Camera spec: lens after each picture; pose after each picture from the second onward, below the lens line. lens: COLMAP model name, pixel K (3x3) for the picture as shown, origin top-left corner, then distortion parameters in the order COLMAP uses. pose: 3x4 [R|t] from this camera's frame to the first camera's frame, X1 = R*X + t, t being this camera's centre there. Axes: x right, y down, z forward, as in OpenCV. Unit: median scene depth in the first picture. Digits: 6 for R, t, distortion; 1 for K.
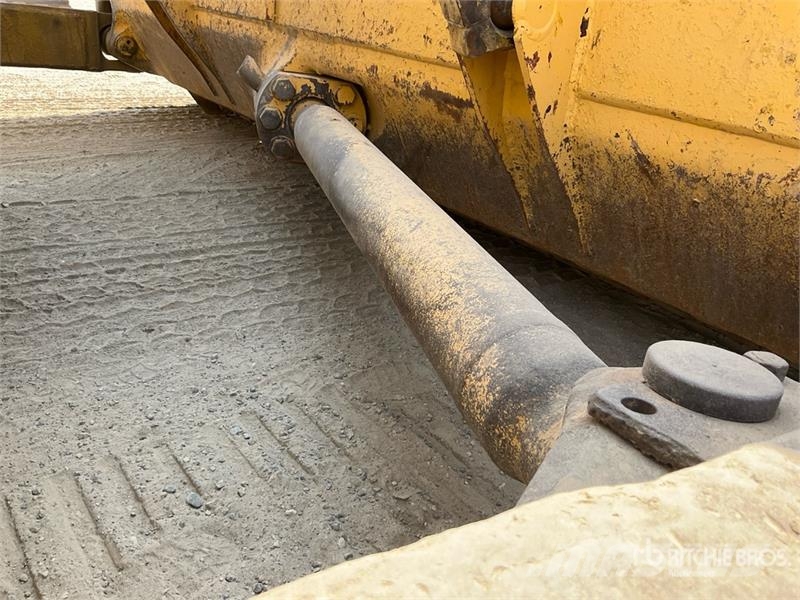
lens RADIAL K [[668.0, 0, 402.6], [0, 668.0, 298.4], [0, 0, 1]] dist [0.077581, -0.150531]
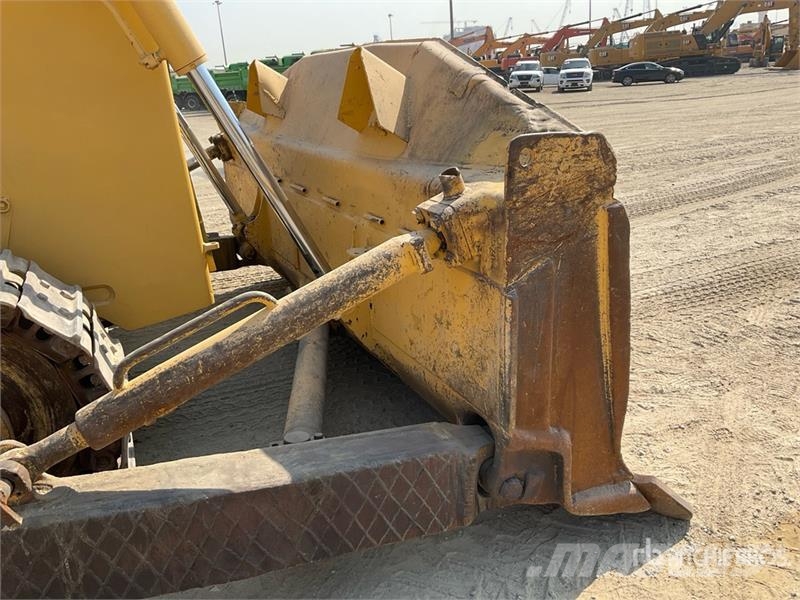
lens RADIAL K [[668.0, 0, 402.6], [0, 668.0, 298.4], [0, 0, 1]] dist [0.077581, -0.150531]
pose [[0.967730, -0.073231, -0.241114, 0.745096], [0.047041, 0.992521, -0.112645, -0.095230], [0.247560, 0.097668, 0.963937, -1.091197]]
